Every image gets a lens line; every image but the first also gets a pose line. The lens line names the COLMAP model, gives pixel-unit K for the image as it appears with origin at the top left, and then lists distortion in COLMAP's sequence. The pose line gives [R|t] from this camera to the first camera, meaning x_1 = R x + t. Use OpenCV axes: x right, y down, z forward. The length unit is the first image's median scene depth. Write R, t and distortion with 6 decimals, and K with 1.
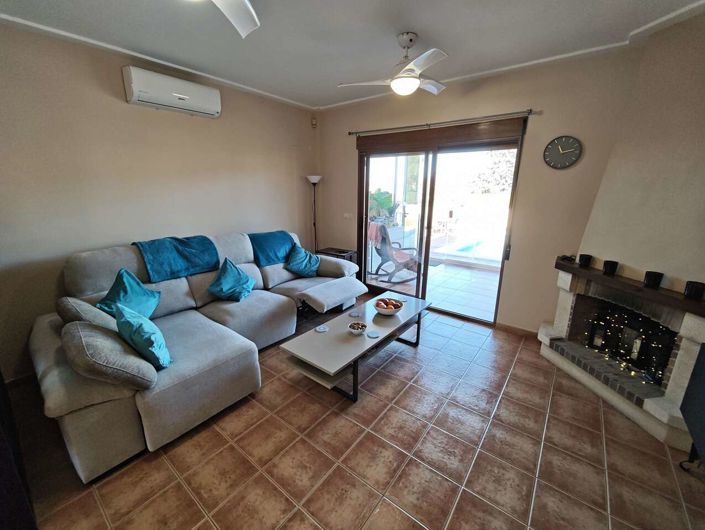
lens RADIAL K [[291.6, 0, 358.8], [0, 291.6, 263.2], [0, 0, 1]] dist [-0.001758, 0.000019]
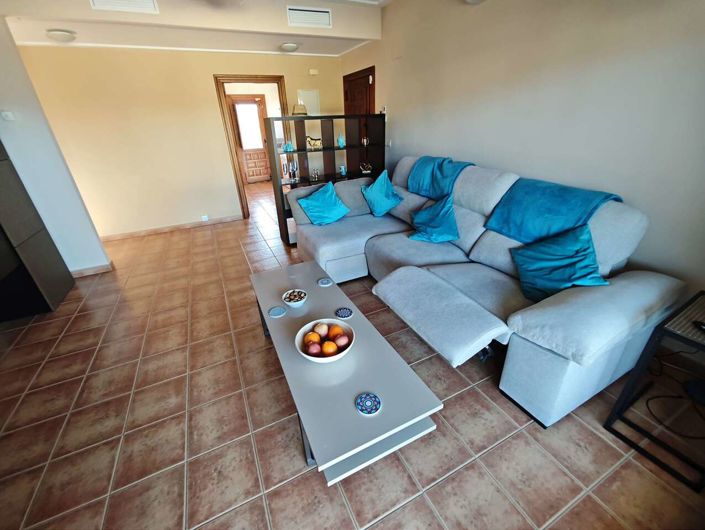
lens RADIAL K [[291.6, 0, 358.8], [0, 291.6, 263.2], [0, 0, 1]] dist [-0.001758, 0.000019]
pose [[-0.448465, 0.408526, -0.794975, 0.603401], [-0.180436, 0.829740, 0.528180, -0.368708], [0.875398, 0.380312, -0.298396, 1.613843]]
